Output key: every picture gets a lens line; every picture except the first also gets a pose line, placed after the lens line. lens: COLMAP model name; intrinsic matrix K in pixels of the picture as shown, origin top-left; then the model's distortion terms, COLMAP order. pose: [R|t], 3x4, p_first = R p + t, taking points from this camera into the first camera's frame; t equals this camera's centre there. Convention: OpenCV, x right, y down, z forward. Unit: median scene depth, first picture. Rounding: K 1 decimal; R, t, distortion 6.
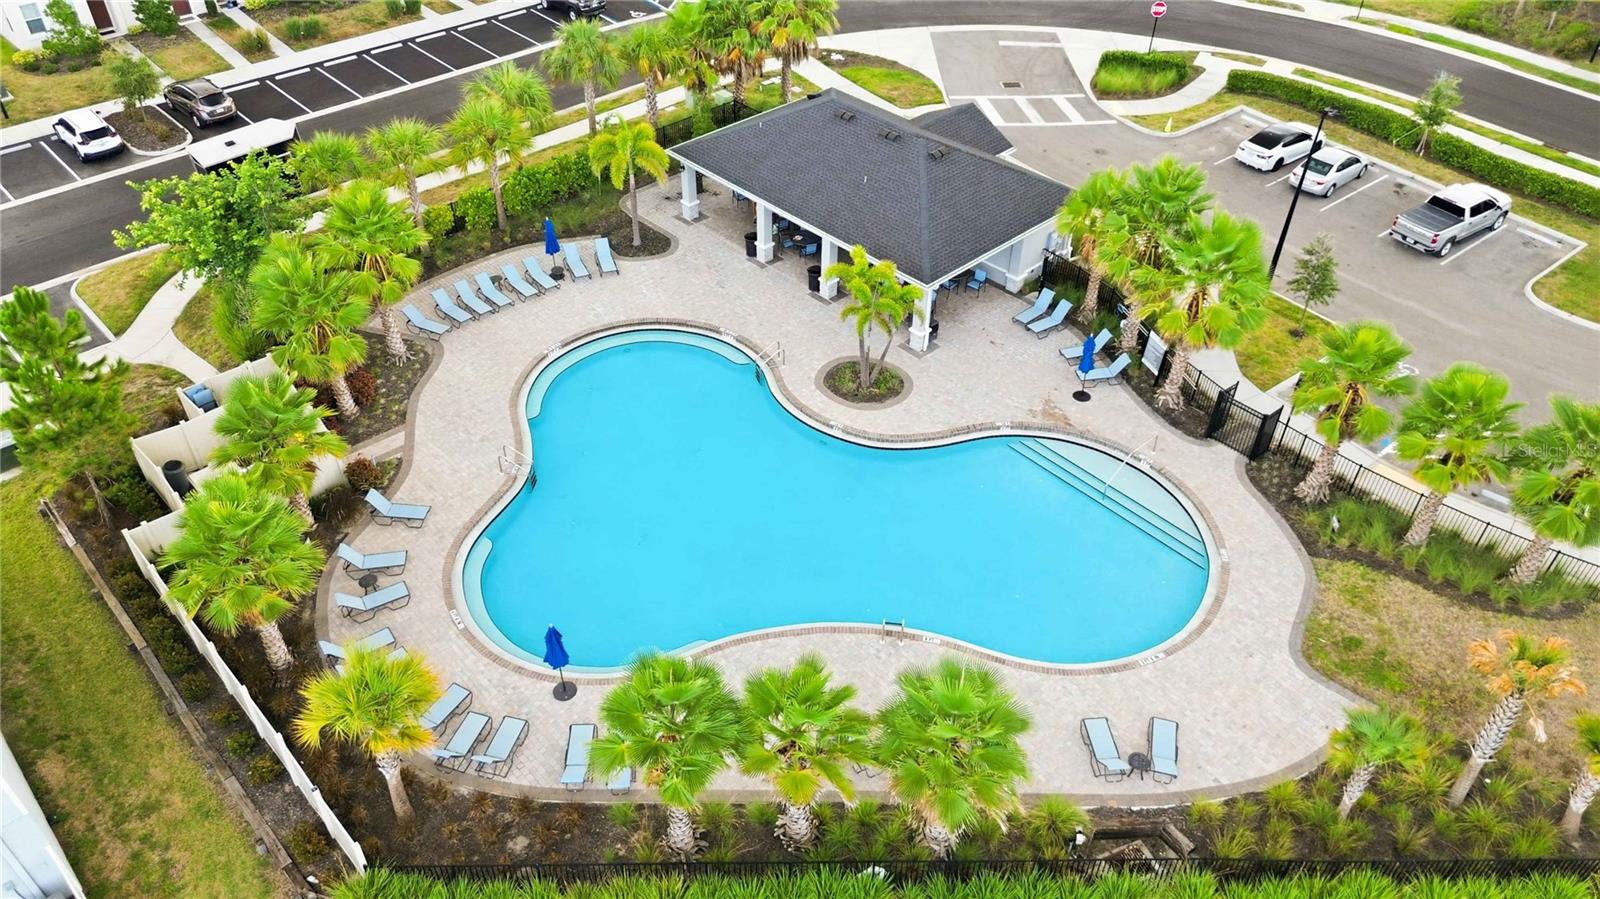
lens RADIAL K [[1139.1, 0, 791.9], [0, 1139.1, 452.5], [0, 0, 1]] dist [0.067167, -0.067486]
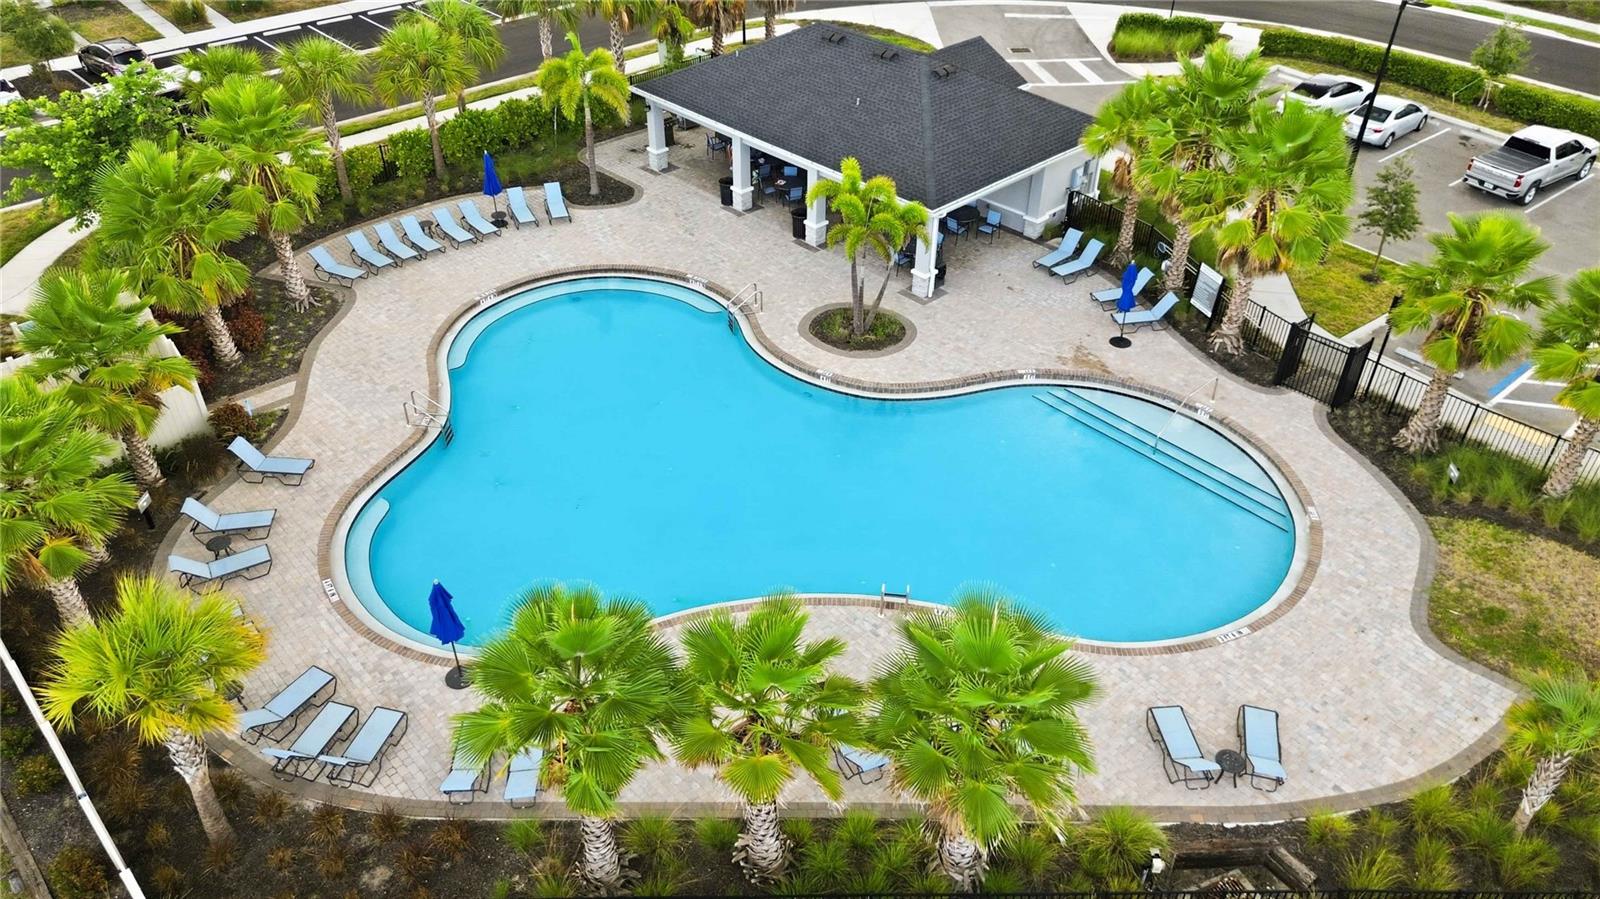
lens RADIAL K [[1139.1, 0, 791.9], [0, 1139.1, 452.5], [0, 0, 1]] dist [0.067167, -0.067486]
pose [[0.999994, -0.003492, 0.000047, 0.016916], [0.003488, 0.998023, -0.062748, 0.090875], [0.000172, 0.062748, 0.998029, 0.196222]]
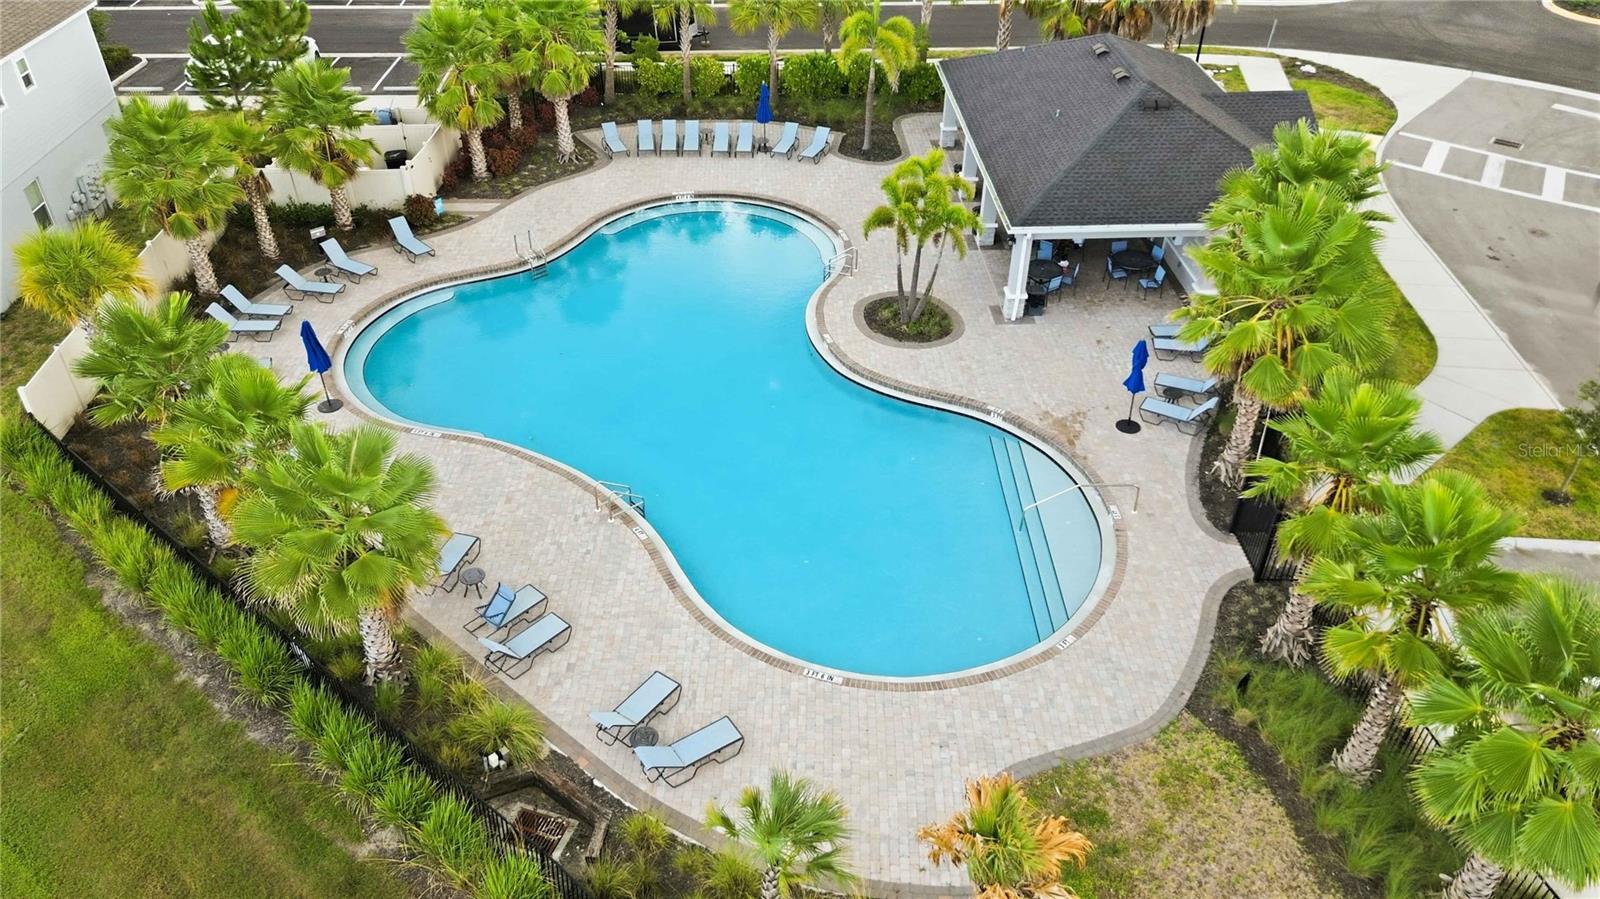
lens RADIAL K [[1139.1, 0, 791.9], [0, 1139.1, 452.5], [0, 0, 1]] dist [0.067167, -0.067486]
pose [[0.755810, 0.385685, -0.529149, 0.538762], [-0.421312, 0.905065, 0.057900, 0.015671], [0.501245, 0.179176, 0.846551, 0.305320]]
